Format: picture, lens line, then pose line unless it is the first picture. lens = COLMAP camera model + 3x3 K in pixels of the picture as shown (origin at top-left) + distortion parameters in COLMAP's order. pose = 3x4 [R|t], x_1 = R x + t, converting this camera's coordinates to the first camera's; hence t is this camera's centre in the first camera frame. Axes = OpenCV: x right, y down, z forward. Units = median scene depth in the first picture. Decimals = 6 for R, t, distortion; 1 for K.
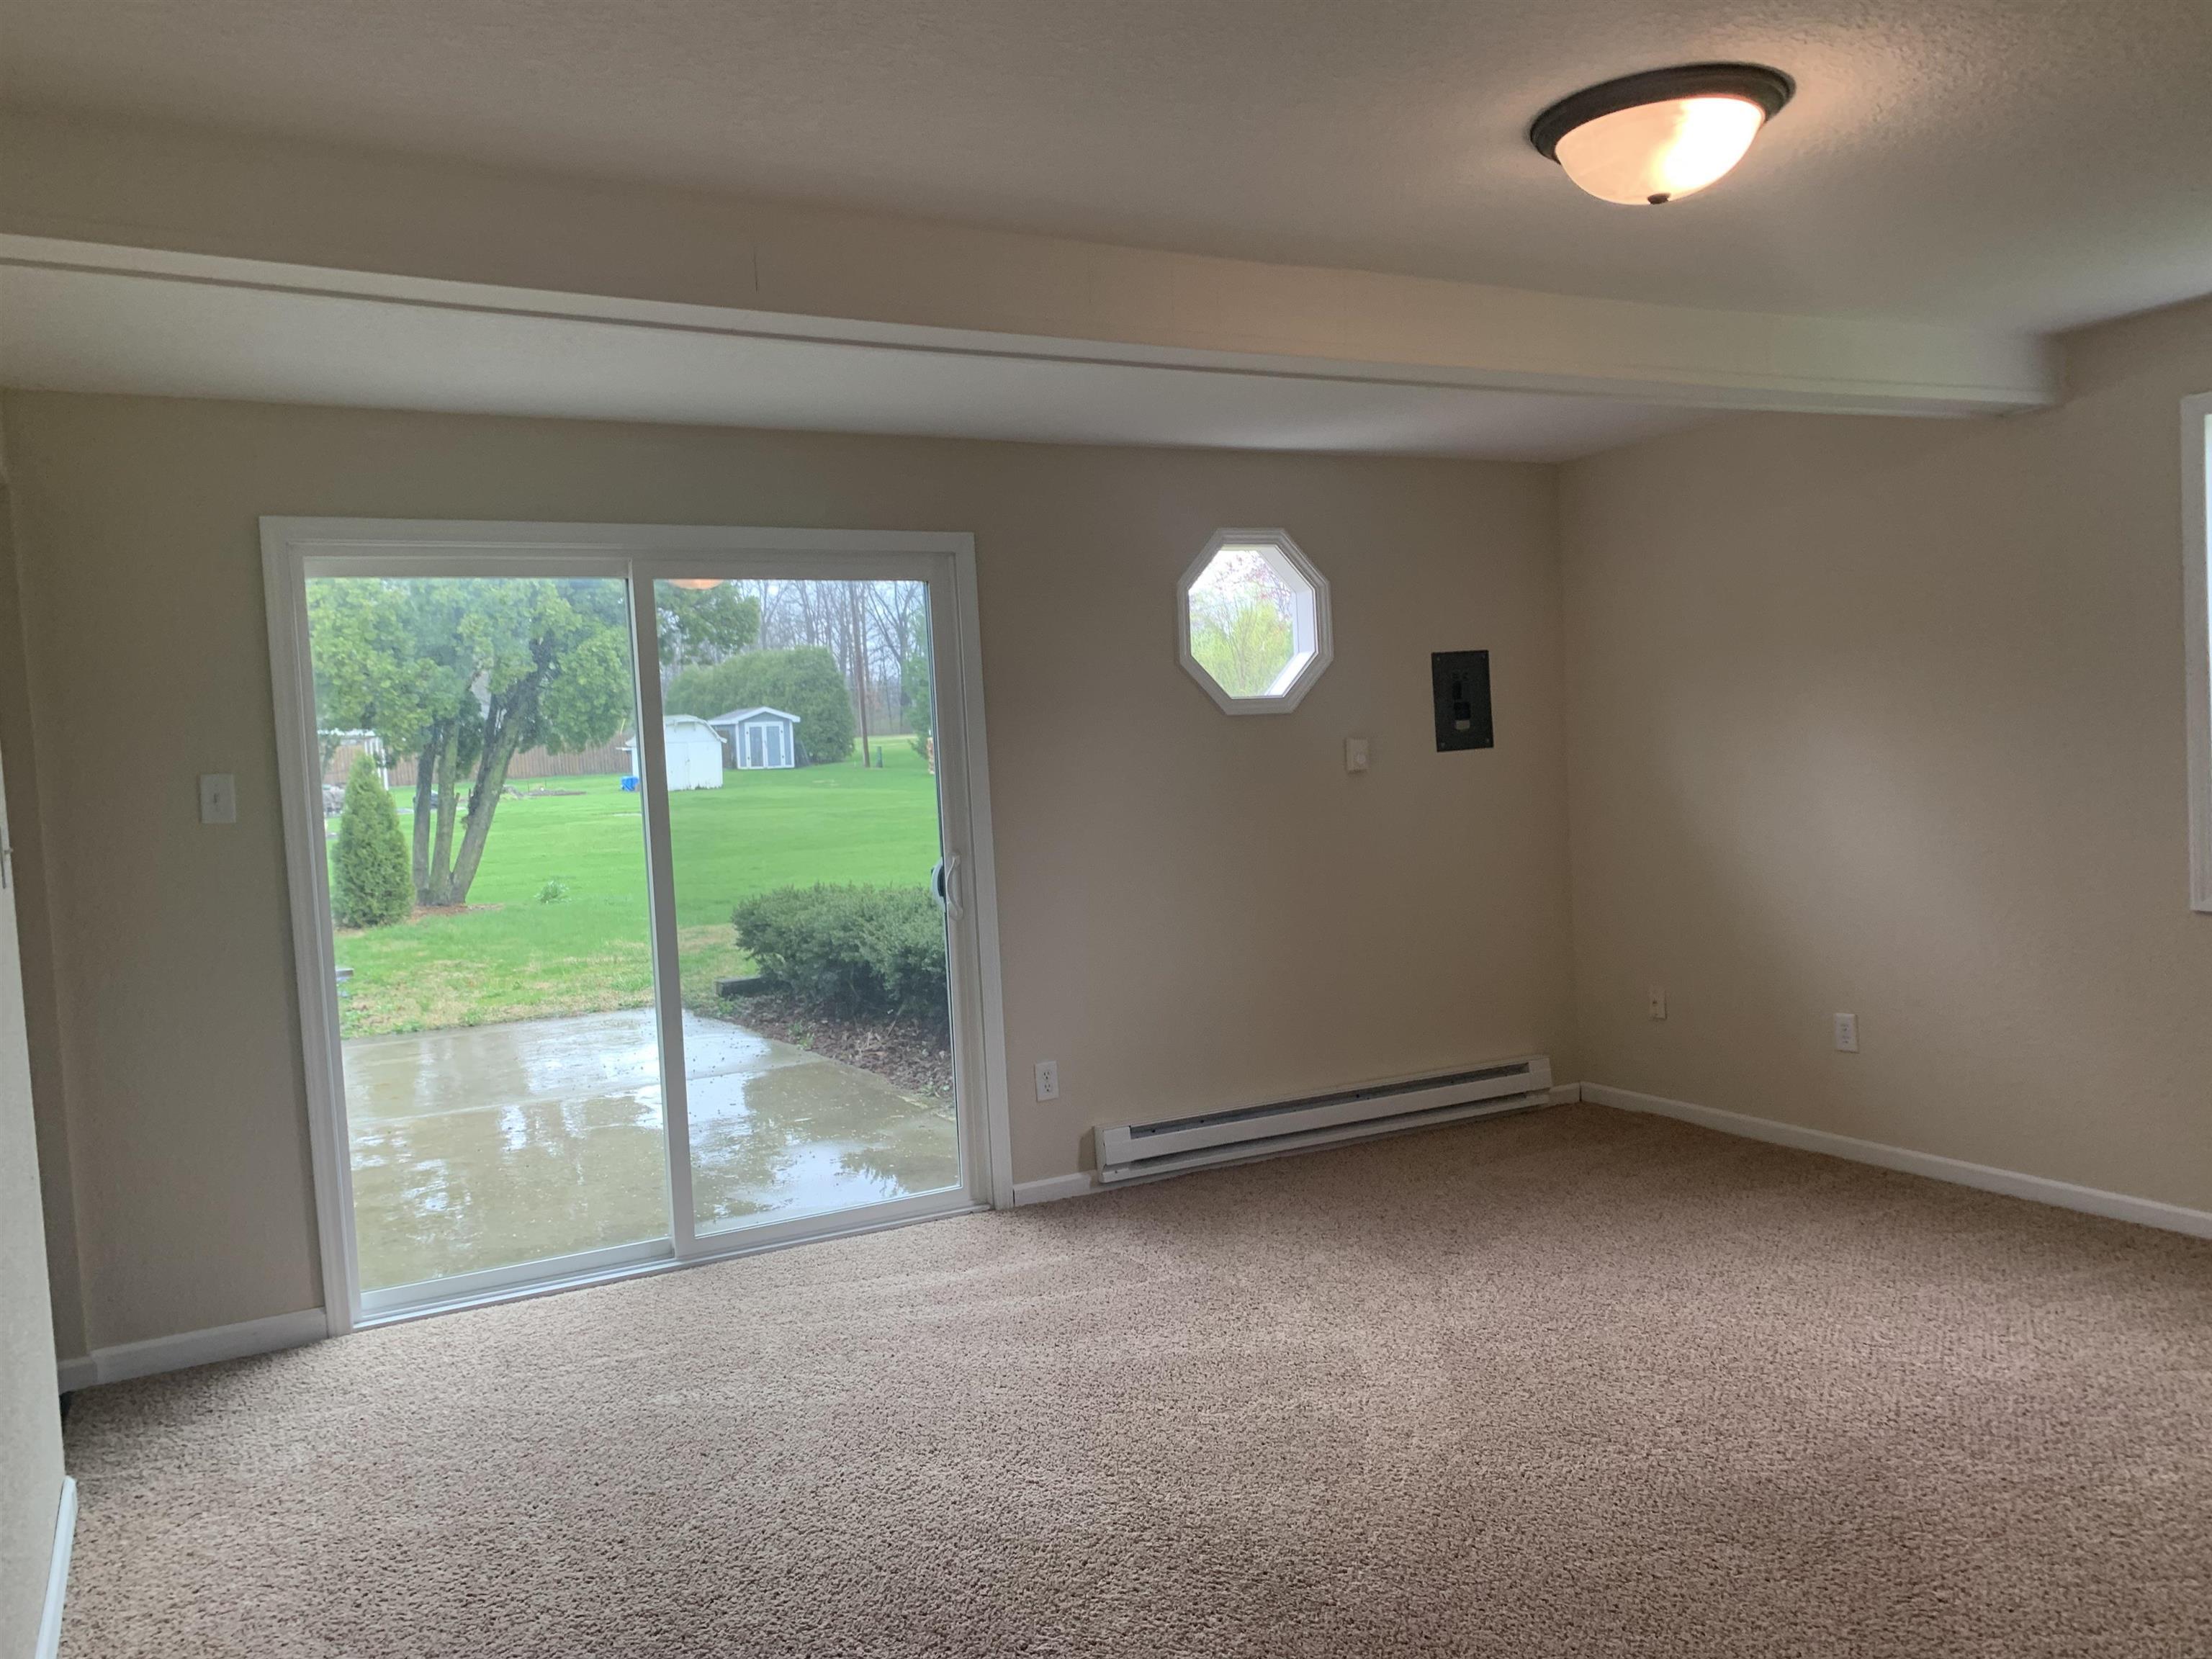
lens RADIAL K [[1702.9, 0, 1097.9], [0, 1702.9, 831.1], [0, 0, 1]] dist [0.026481, -0.022136]
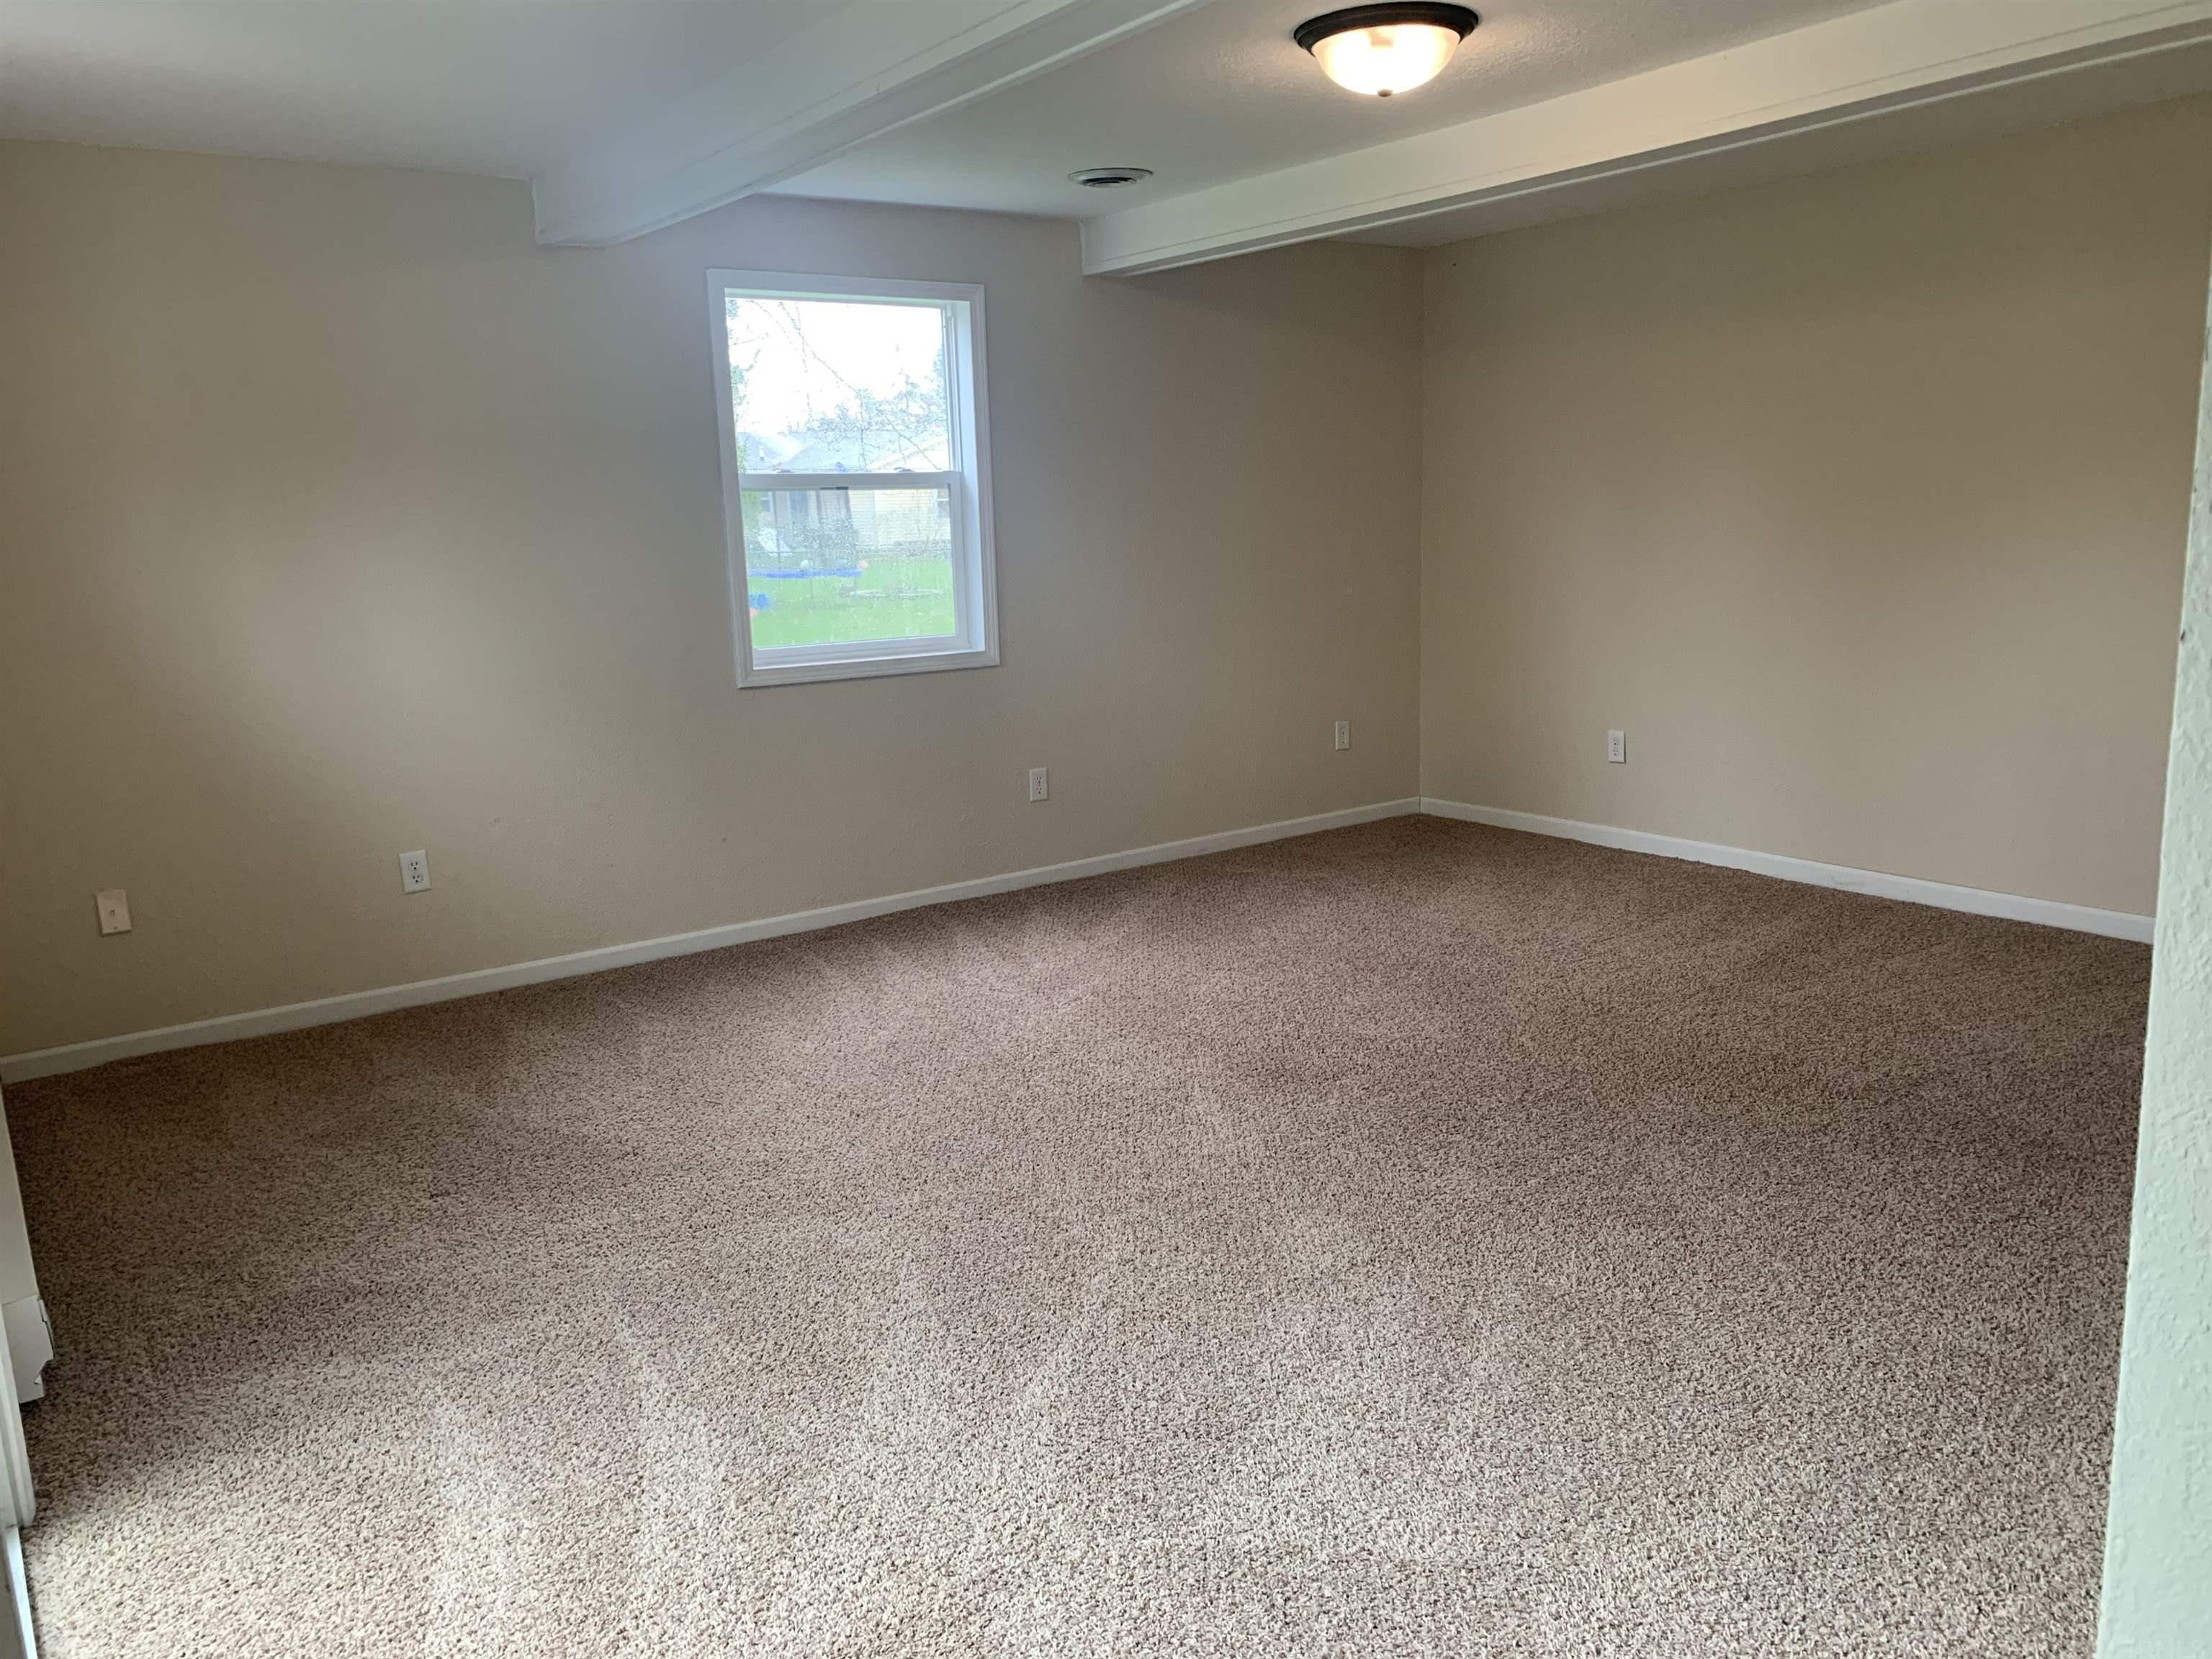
lens RADIAL K [[1702.9, 0, 1096.5], [0, 1702.9, 828.0], [0, 0, 1]] dist [0.026481, -0.022136]
pose [[-0.118105, -0.136172, 0.983620, -0.524885], [0.095853, 0.984364, 0.147784, -0.008372], [-0.988364, 0.111737, -0.103206, 0.725277]]
